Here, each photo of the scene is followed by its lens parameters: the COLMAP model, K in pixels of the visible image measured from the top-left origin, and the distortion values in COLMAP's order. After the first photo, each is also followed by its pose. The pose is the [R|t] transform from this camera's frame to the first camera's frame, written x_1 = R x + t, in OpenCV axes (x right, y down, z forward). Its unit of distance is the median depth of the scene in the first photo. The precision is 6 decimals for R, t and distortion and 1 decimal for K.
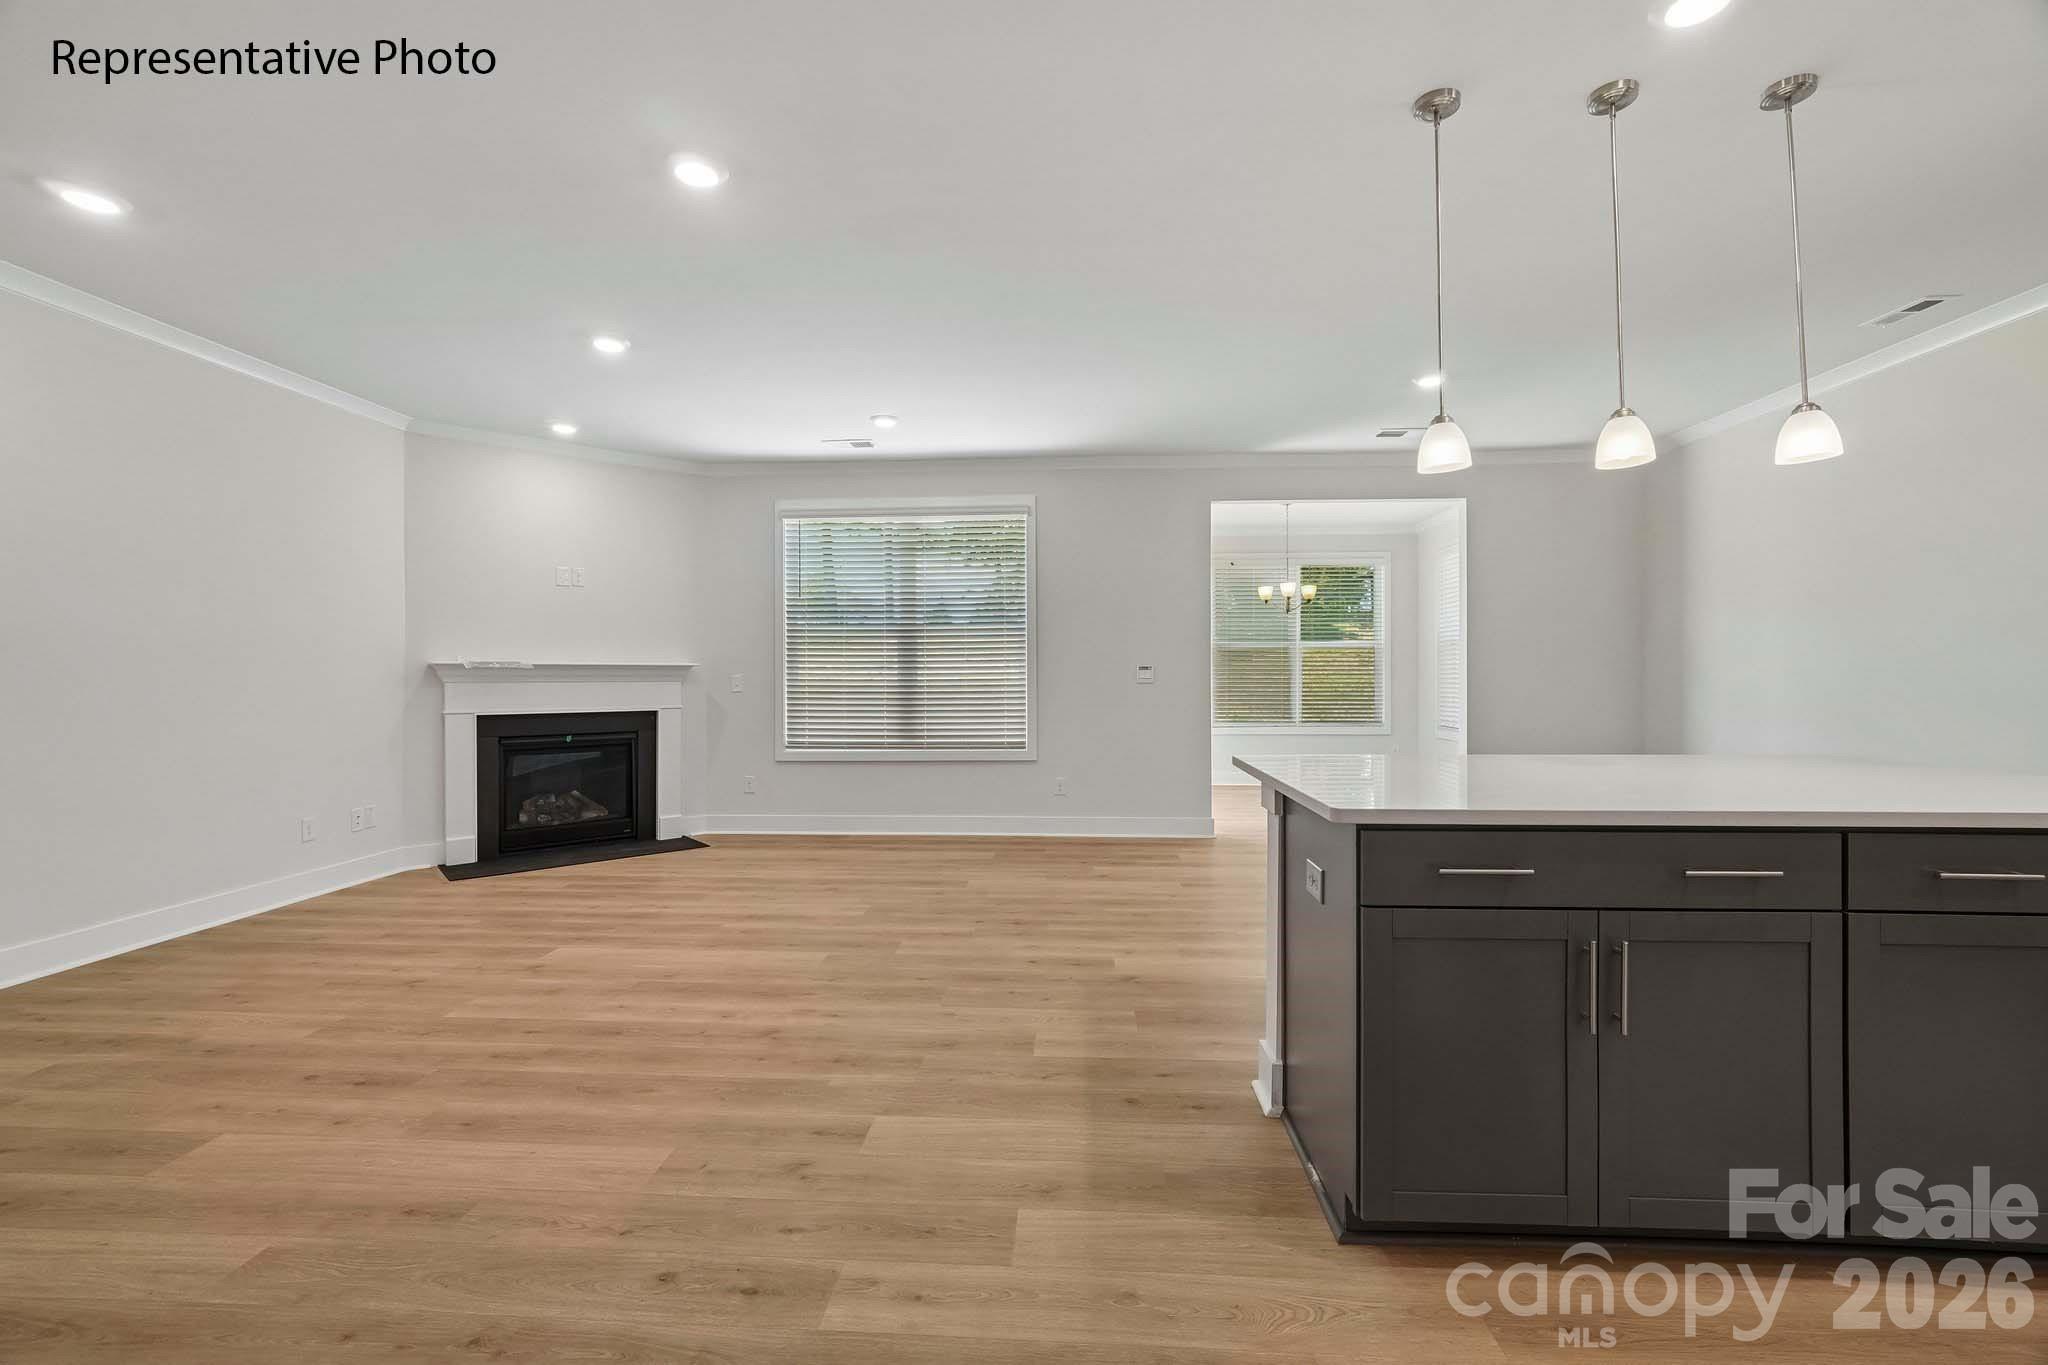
lens RADIAL K [[863.2, 0, 1021.4], [0, 863.2, 675.5], [0, 0, 1]] dist [-0.001585, 0.000160]
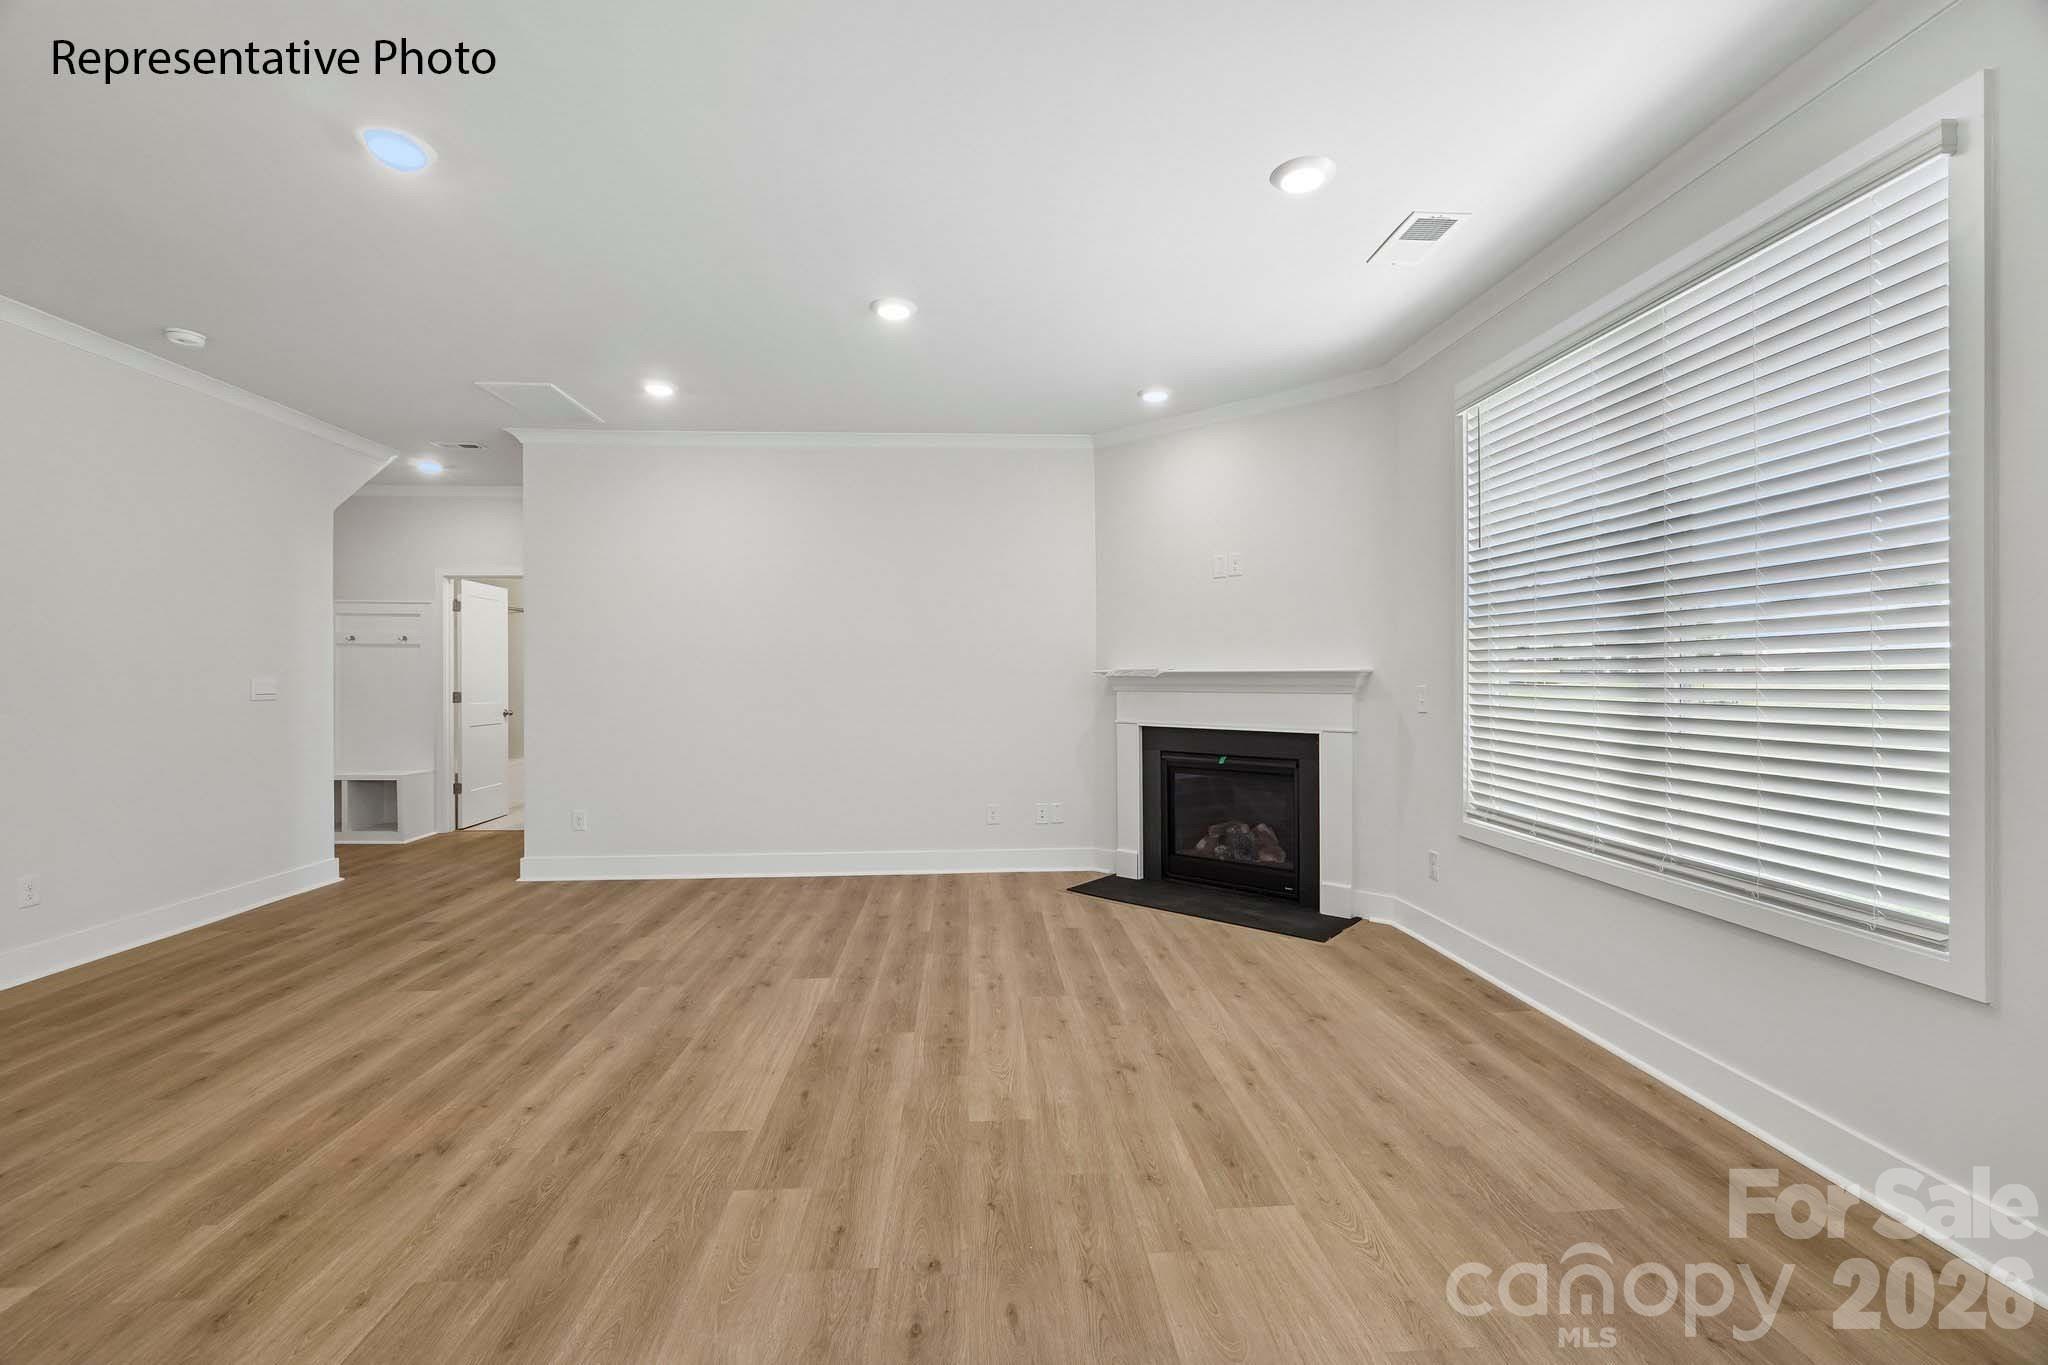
lens RADIAL K [[856.2, 0, 1024.0], [0, 856.2, 682.5], [0, 0, 1]] dist [-0.009784, 0.000816]
pose [[0.128006, 0.007548, -0.991745, 0.381622], [0.004336, 0.999957, 0.008170, -0.013849], [0.991764, -0.005346, 0.127968, 0.993024]]
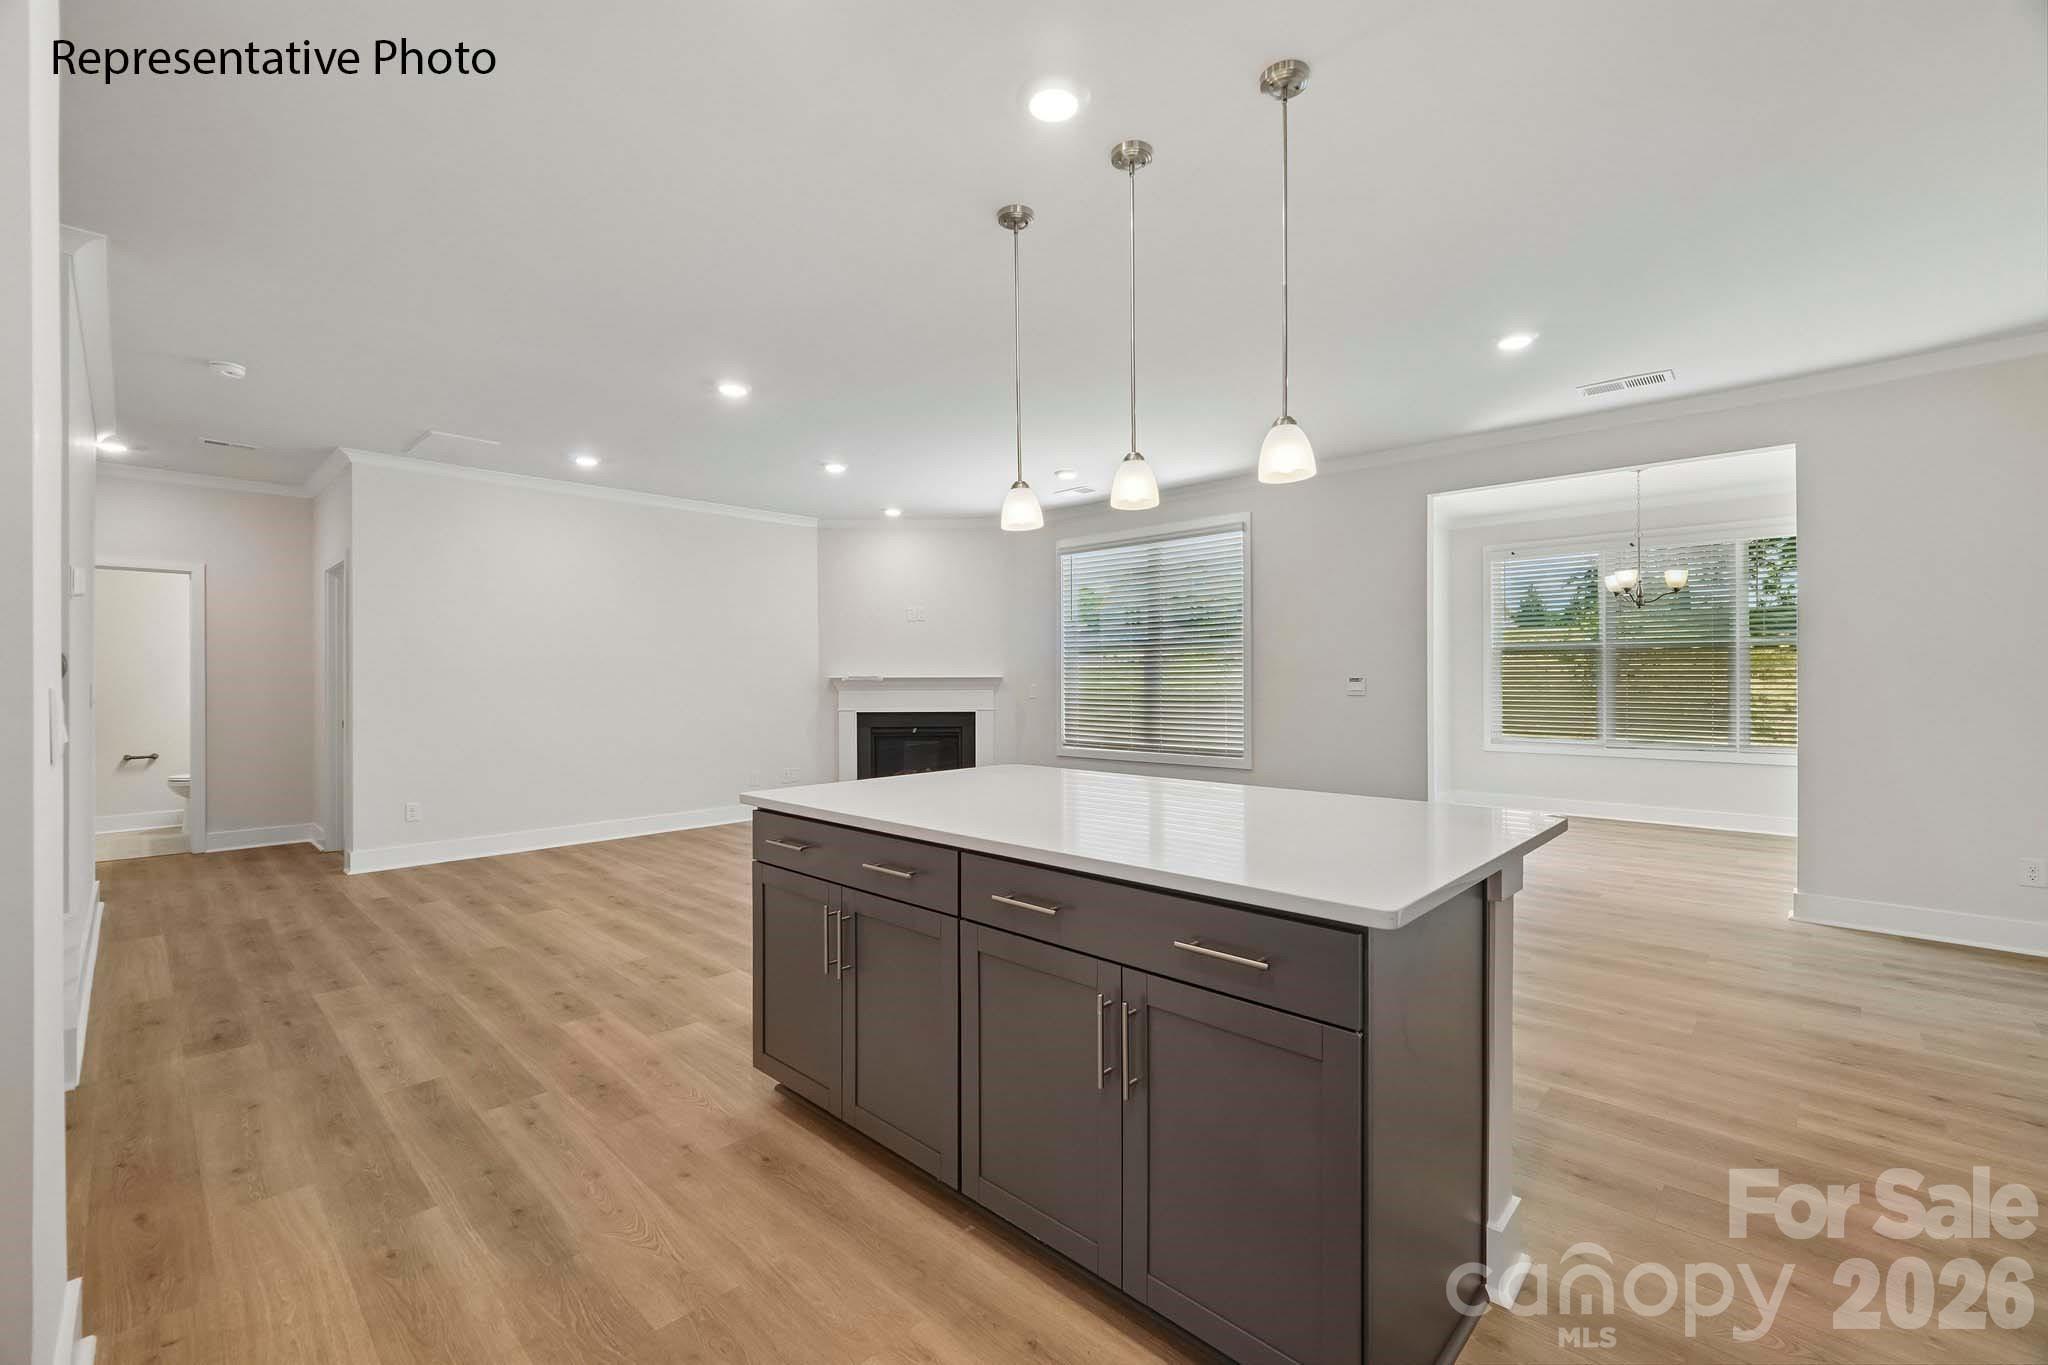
lens RADIAL K [[856.2, 0, 1024.0], [0, 856.2, 682.5], [0, 0, 1]] dist [-0.009784, 0.000816]
pose [[0.769122, 0.002376, -0.639098, 0.702157], [0.001916, 0.999980, 0.006024, -0.017697], [0.639099, -0.005858, 0.769102, 0.067174]]
